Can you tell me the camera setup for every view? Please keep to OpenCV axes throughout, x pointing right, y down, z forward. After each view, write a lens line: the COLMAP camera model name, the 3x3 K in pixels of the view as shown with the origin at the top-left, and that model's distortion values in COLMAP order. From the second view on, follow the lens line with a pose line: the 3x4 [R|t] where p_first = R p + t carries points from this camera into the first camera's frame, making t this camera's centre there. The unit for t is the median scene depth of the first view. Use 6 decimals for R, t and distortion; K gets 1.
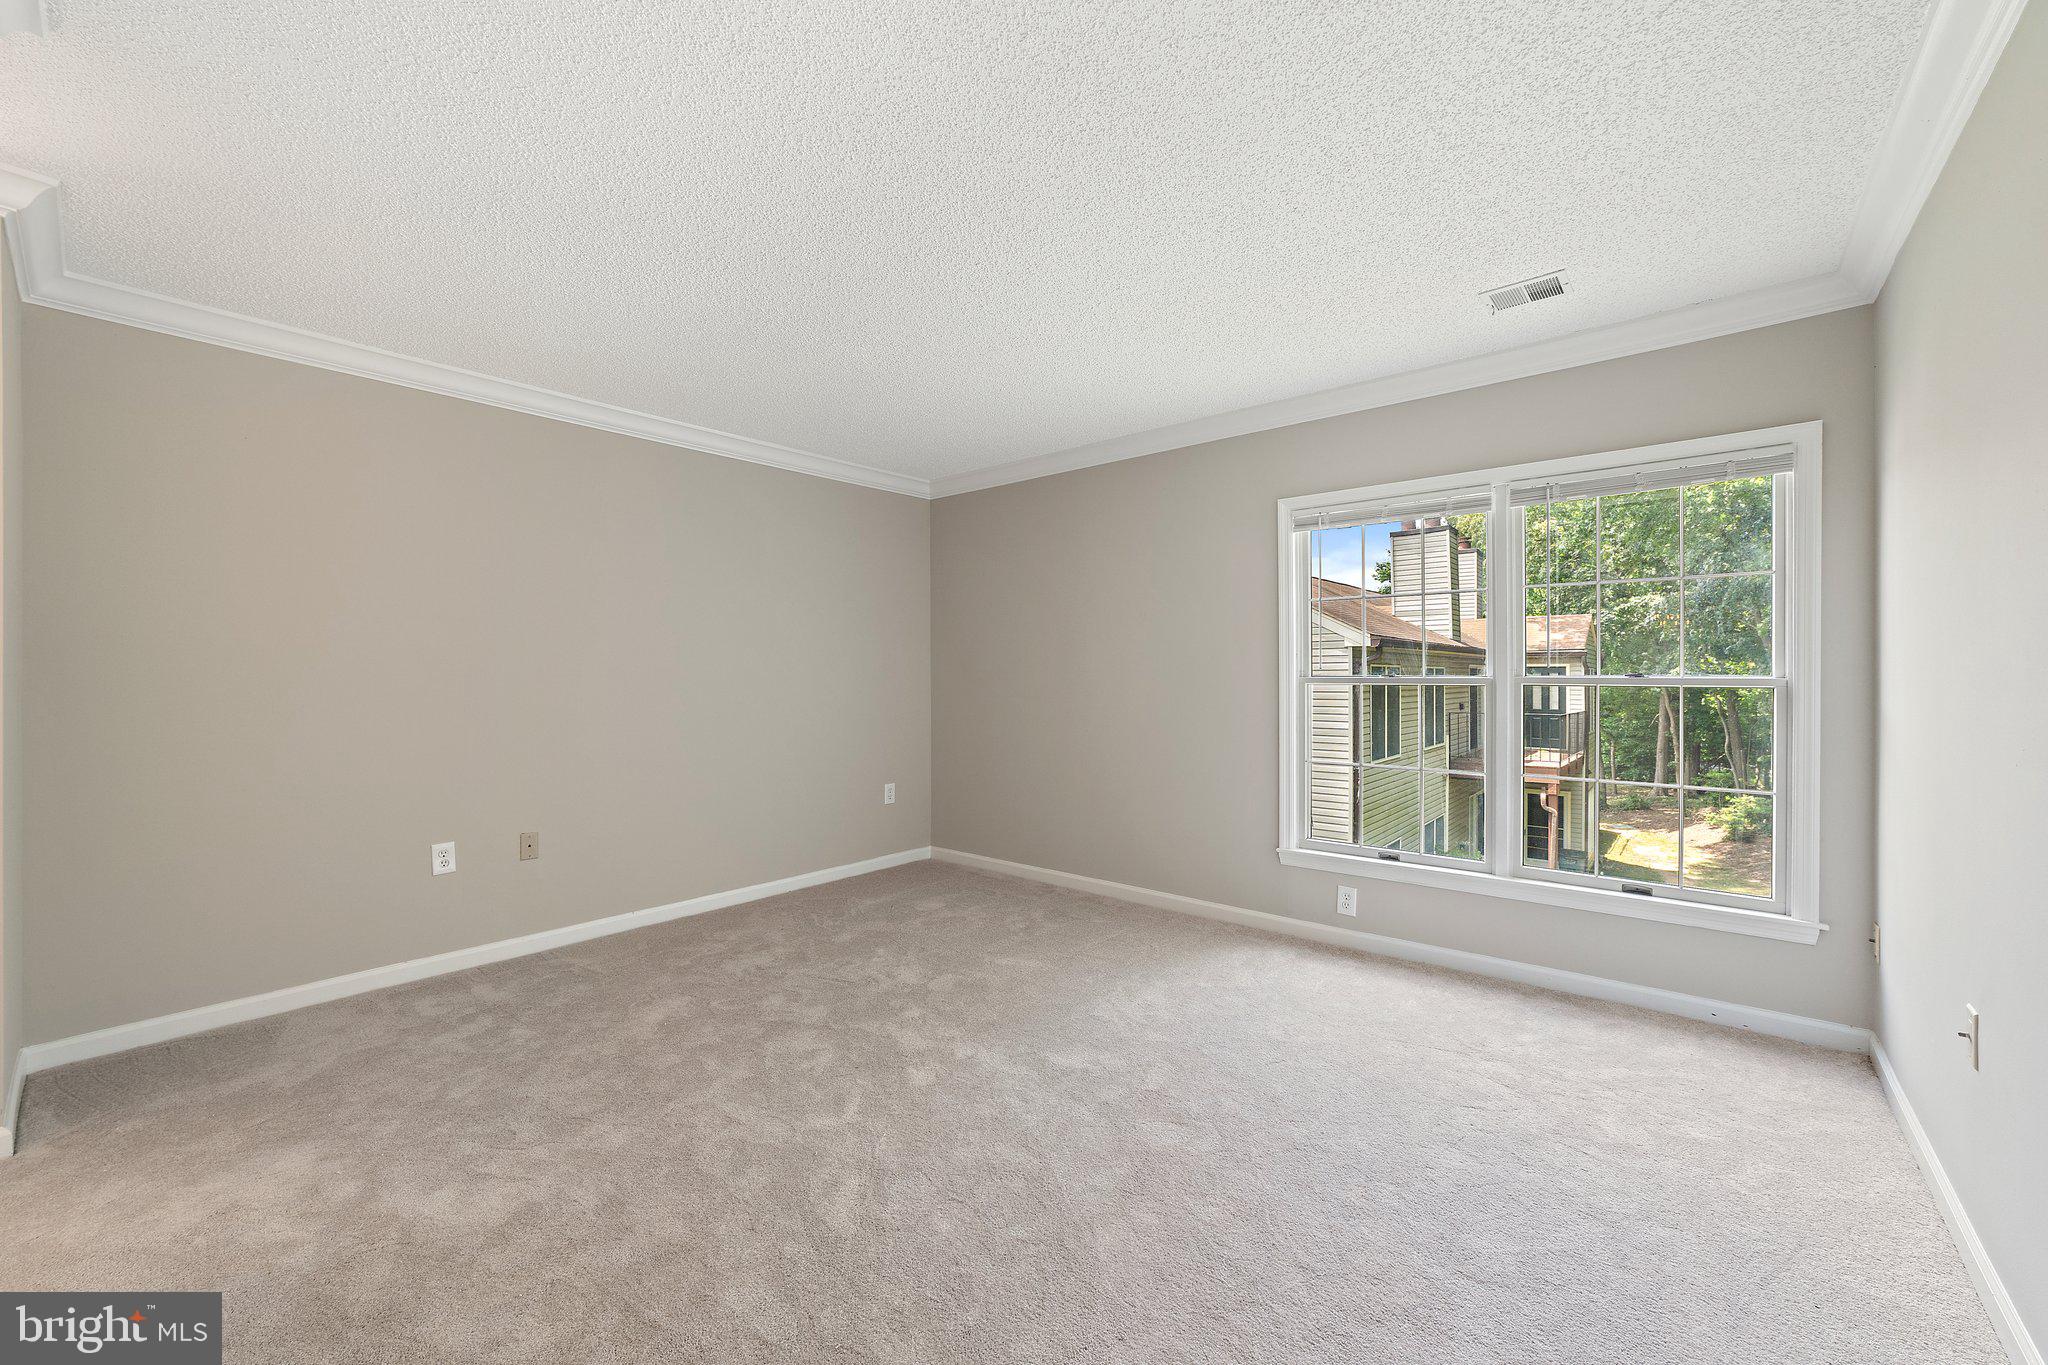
lens RADIAL K [[816.1, 0, 1021.2], [0, 816.1, 668.8], [0, 0, 1]] dist [-0.000303, 0.000084]
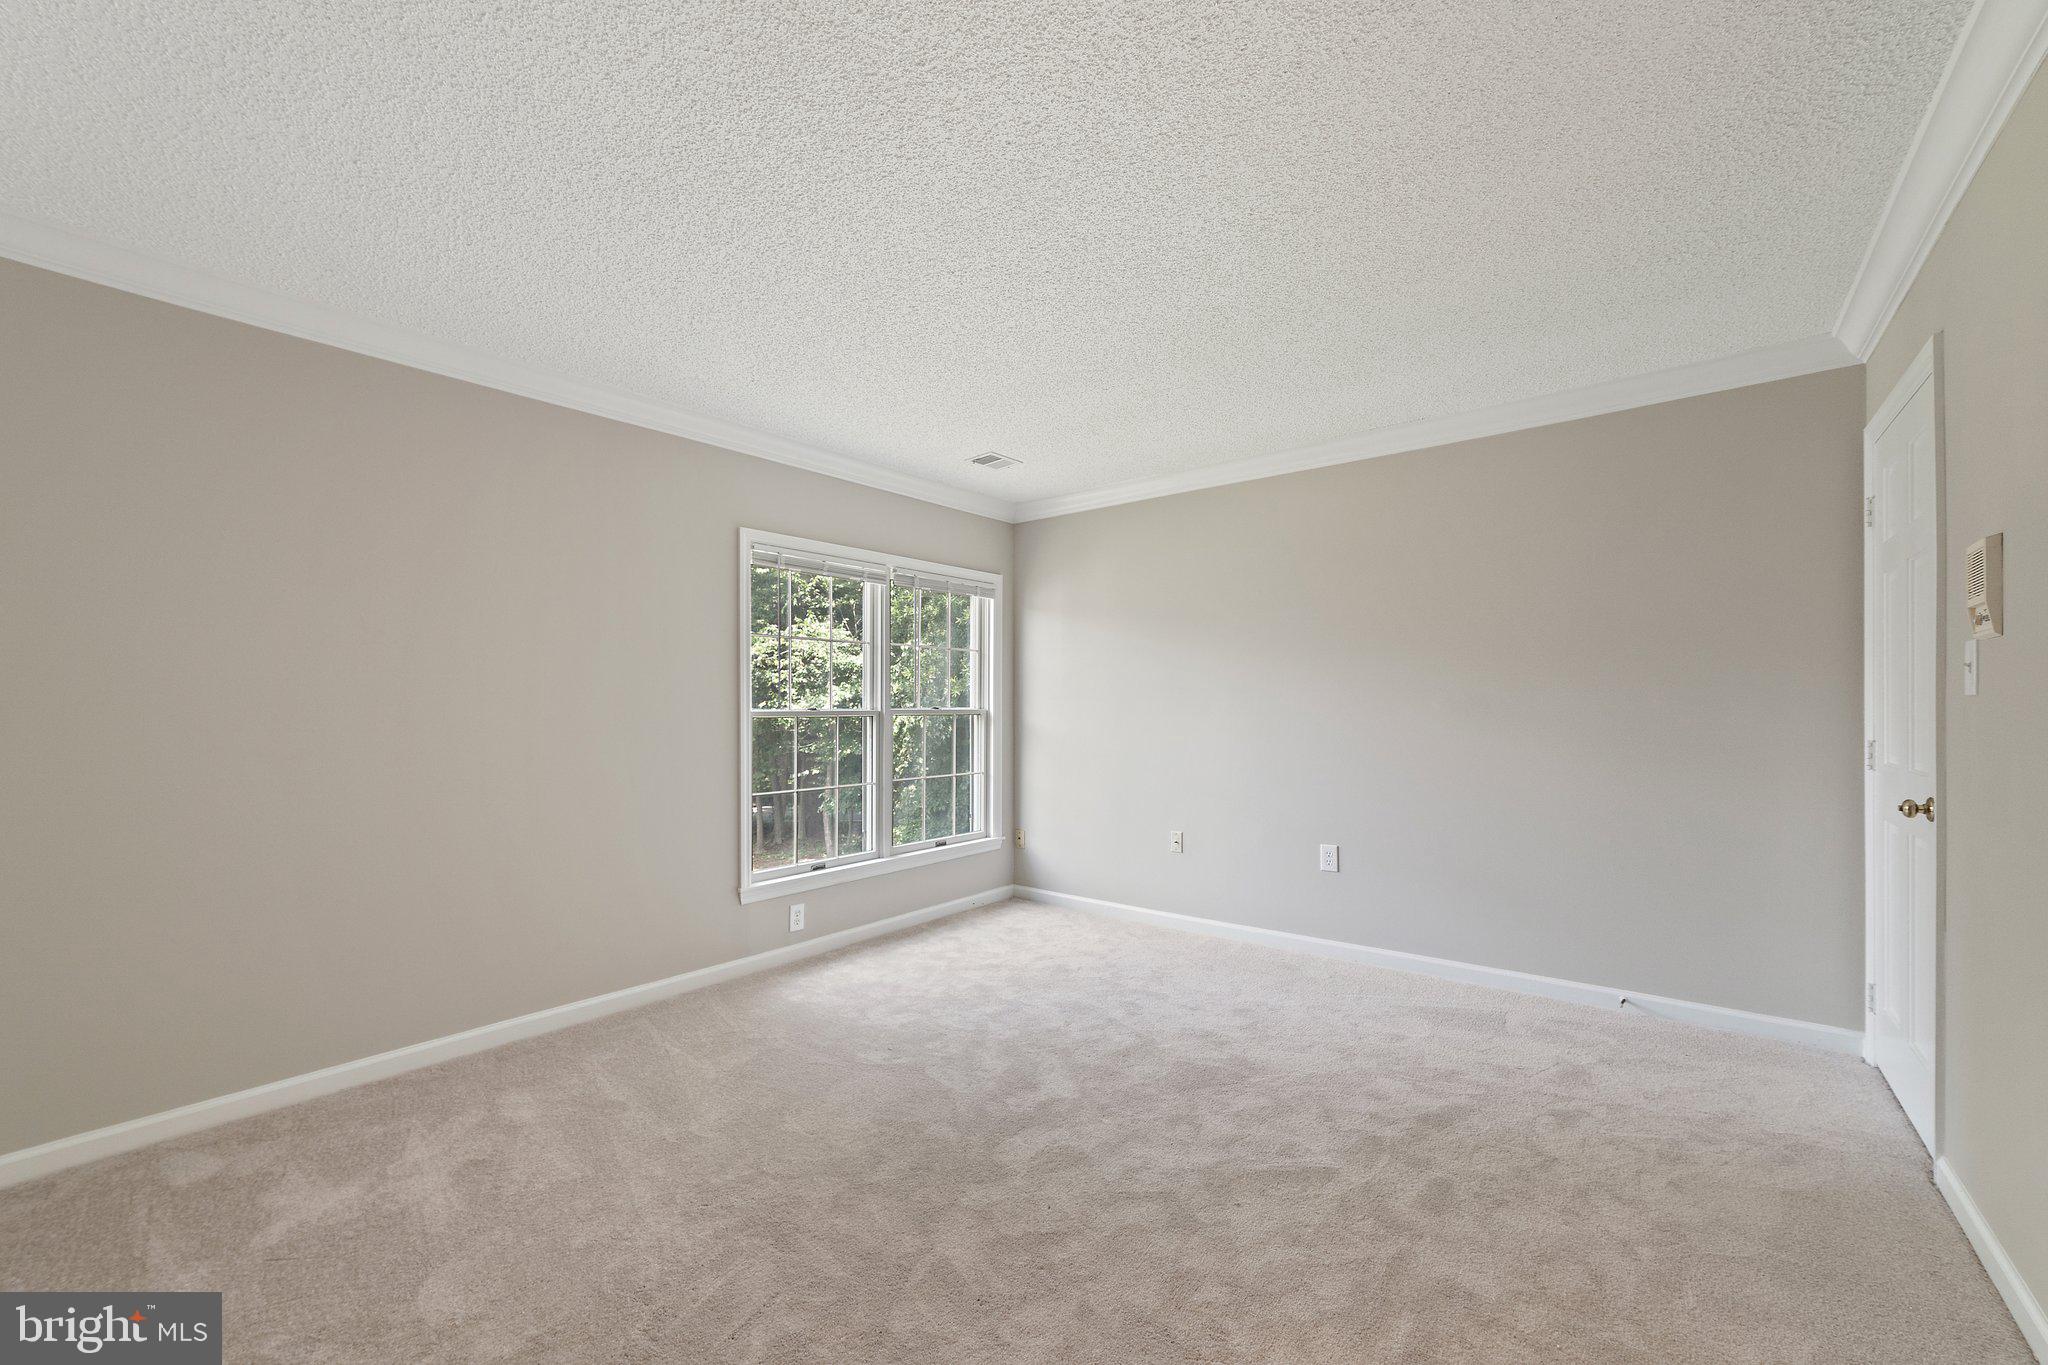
lens RADIAL K [[790.9, 0, 1025.0], [0, 790.9, 708.7], [0, 0, 1]] dist [0.001339, 0.000129]
pose [[-0.021573, 0.003065, 0.999763, -0.715590], [-0.000944, 0.999995, -0.003086, 0.013055], [-0.999767, -0.001011, -0.021570, 0.792255]]
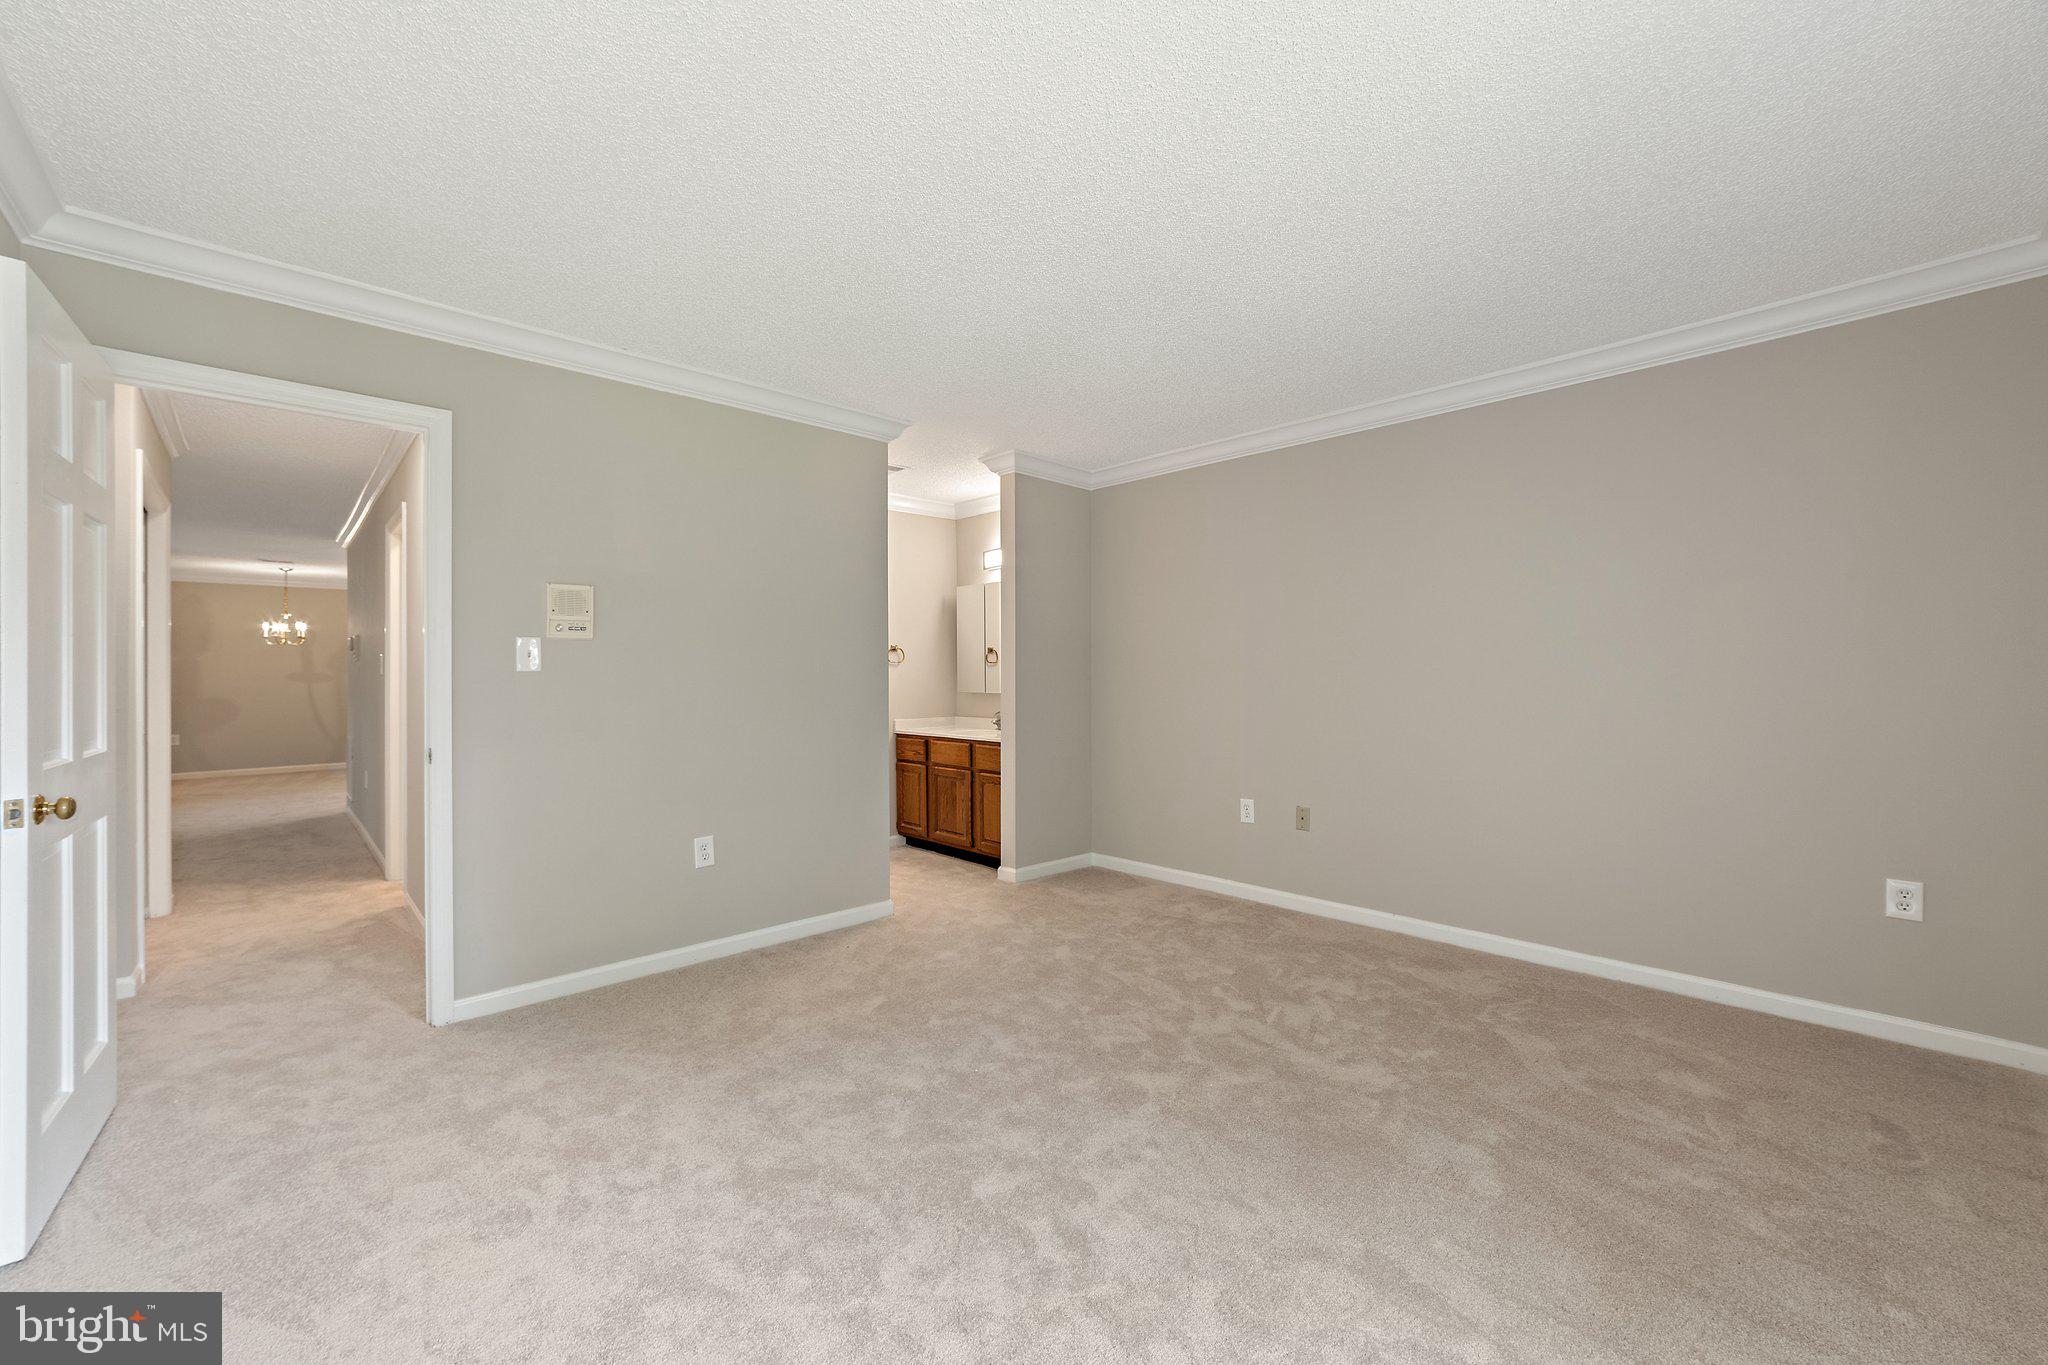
lens RADIAL K [[819.0, 0, 1016.1], [0, 819.0, 677.0], [0, 0, 1]] dist [-0.002507, -0.000232]
pose [[-0.106644, 0.005993, -0.994279, 0.623025], [0.008361, 0.999952, 0.005131, 0.008889], [0.994262, -0.007766, -0.106689, 0.766362]]
